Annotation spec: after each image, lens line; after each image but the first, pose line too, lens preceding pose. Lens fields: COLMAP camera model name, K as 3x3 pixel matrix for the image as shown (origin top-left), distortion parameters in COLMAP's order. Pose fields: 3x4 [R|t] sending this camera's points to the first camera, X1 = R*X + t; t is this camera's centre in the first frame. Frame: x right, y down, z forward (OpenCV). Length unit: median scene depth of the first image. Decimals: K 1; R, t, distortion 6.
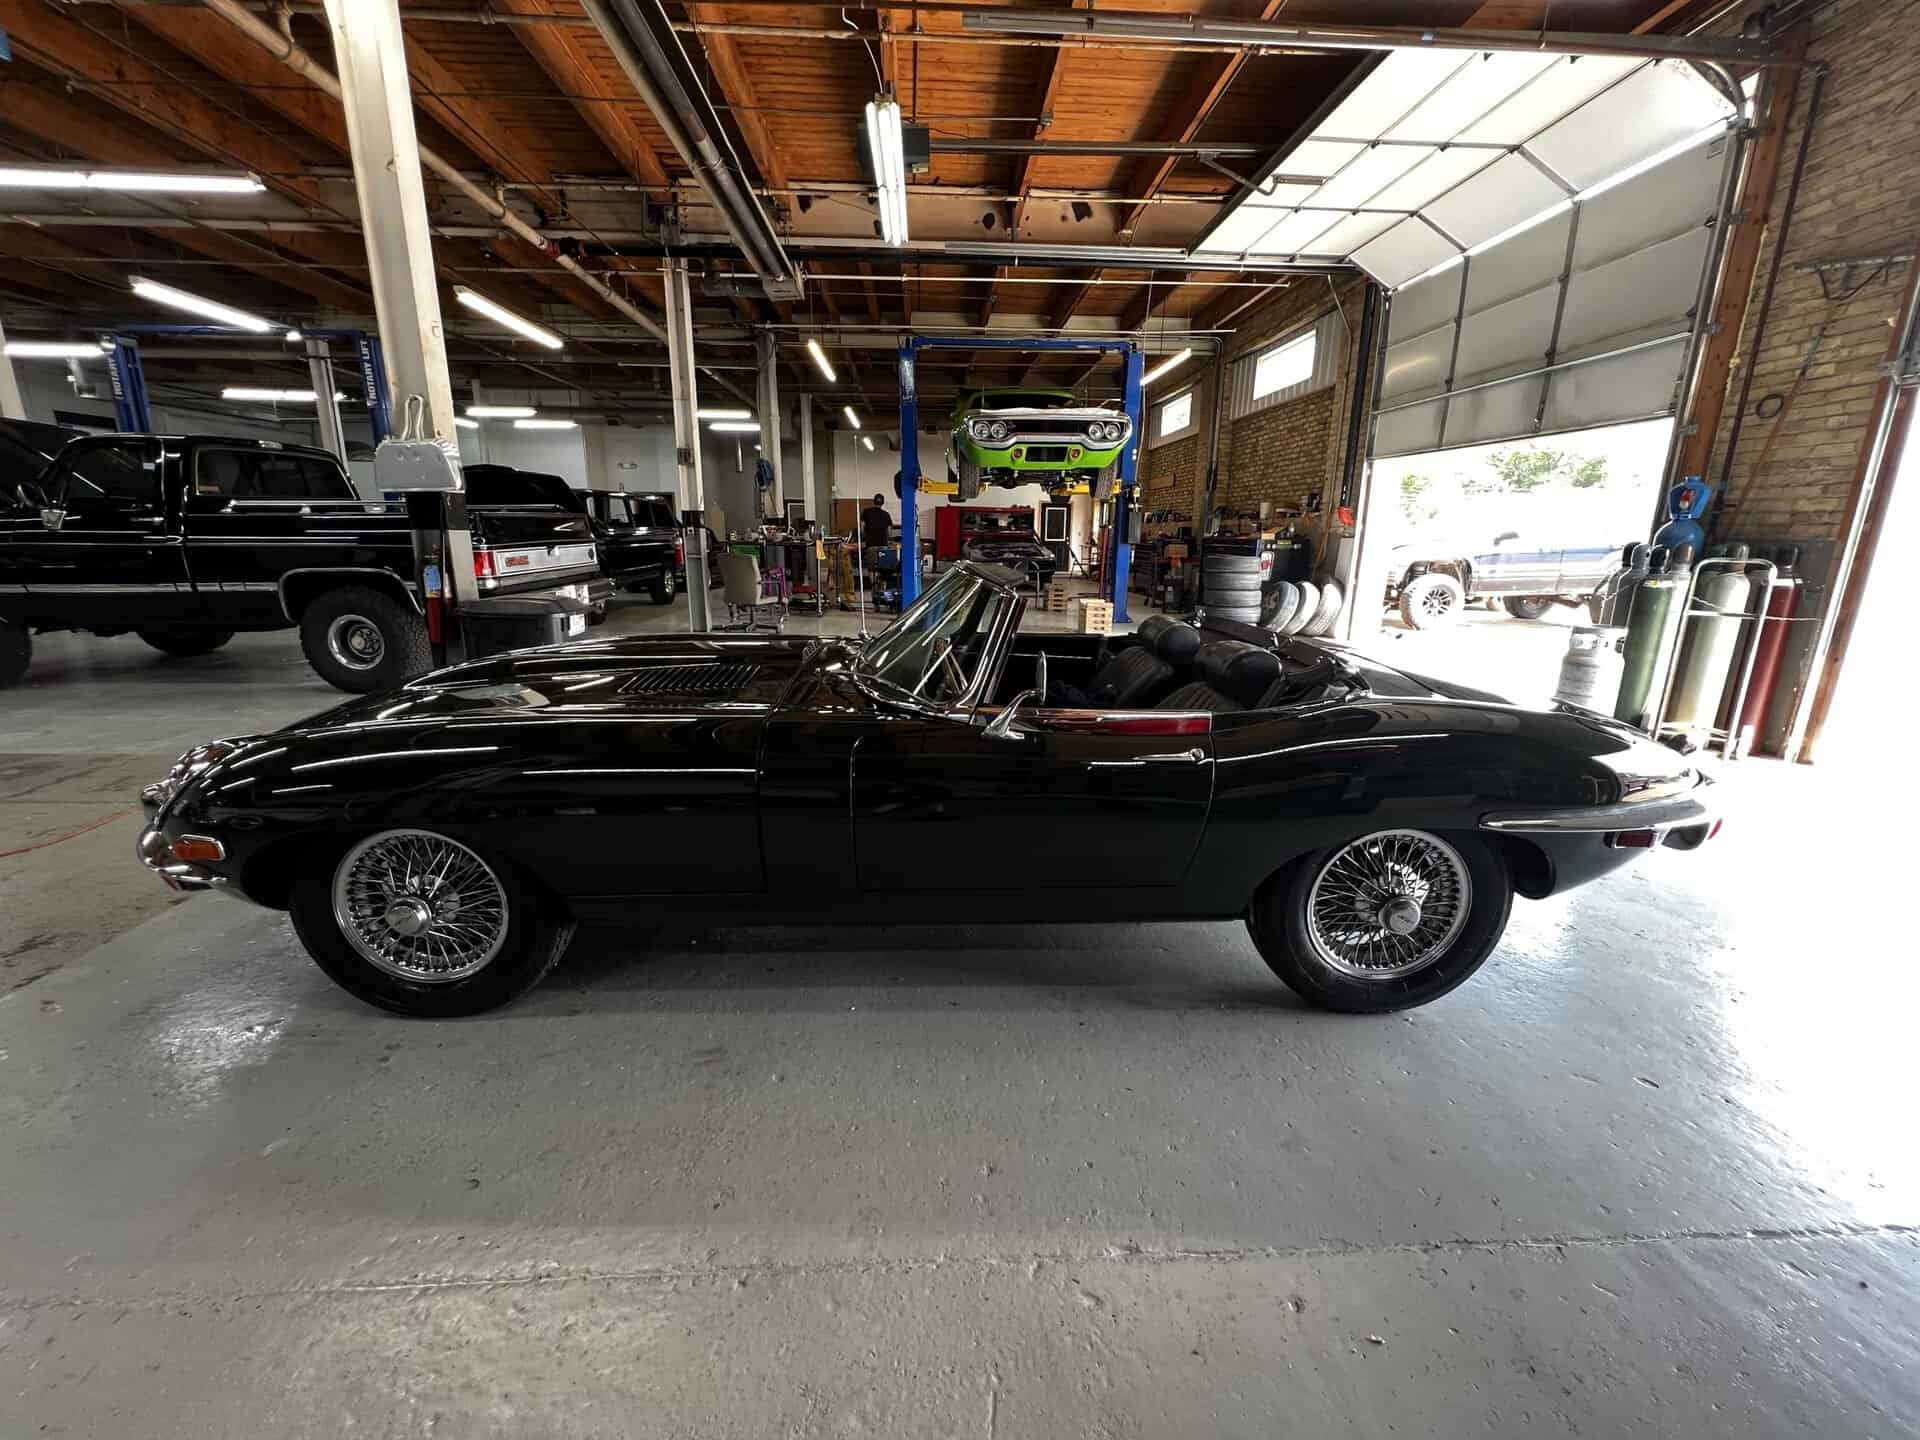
lens RADIAL K [[758.2, 0, 953.4], [0, 758.2, 719.0], [0, 0, 1]] dist [-0.002878, 0.000079]
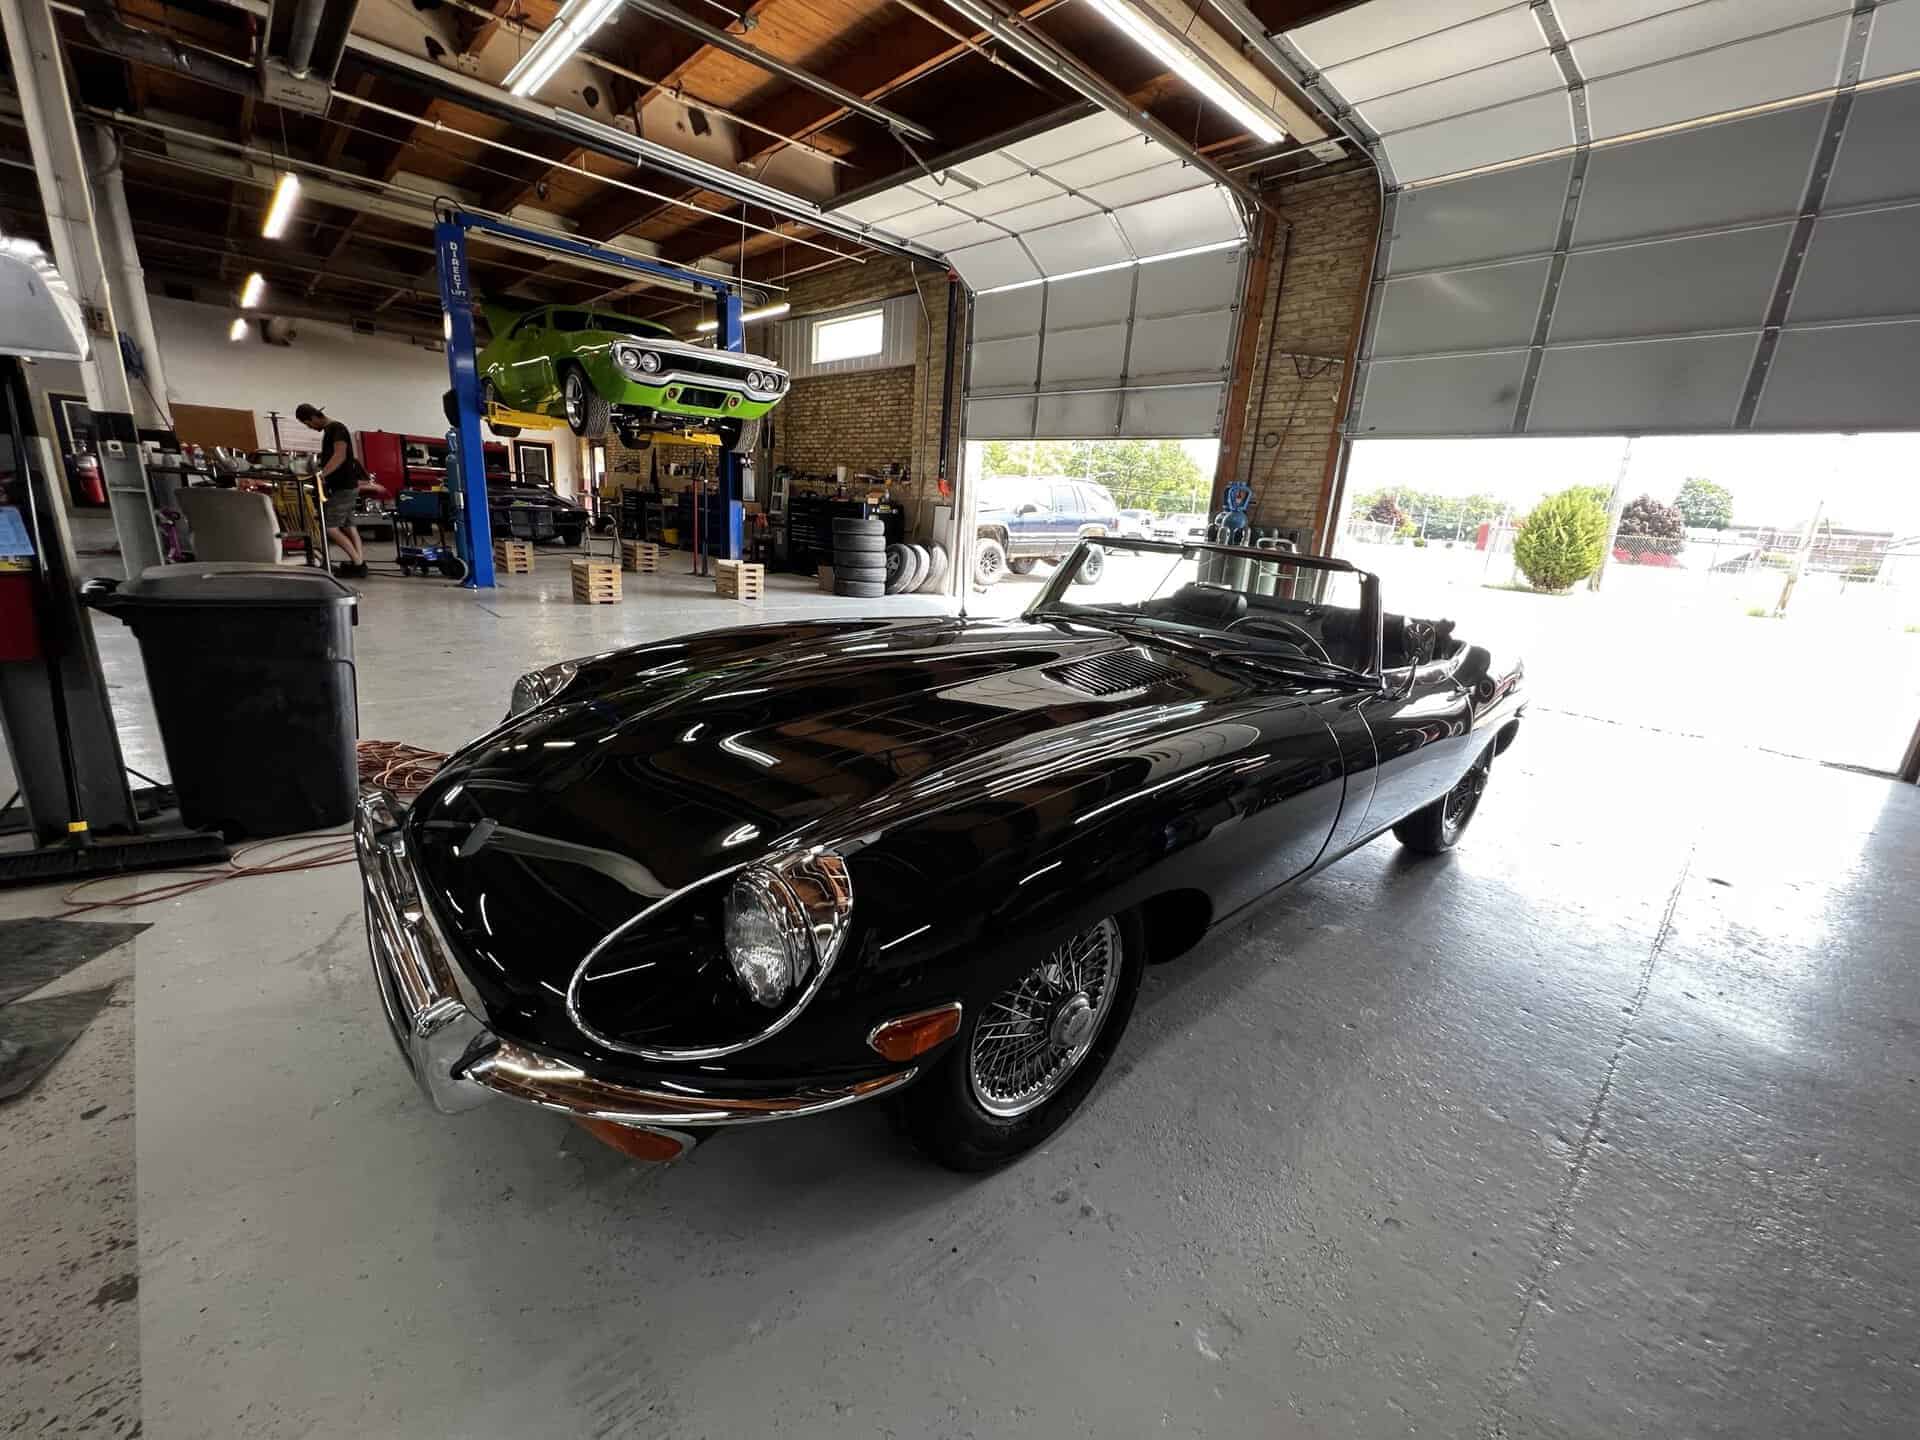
lens RADIAL K [[758.2, 0, 963.6], [0, 758.2, 721.2], [0, 0, 1]] dist [-0.002878, 0.000079]
pose [[0.762952, -0.134521, 0.632305, -0.267238], [0.095887, 0.990839, 0.095099, -0.025420], [-0.639305, -0.011926, 0.768861, 0.106010]]
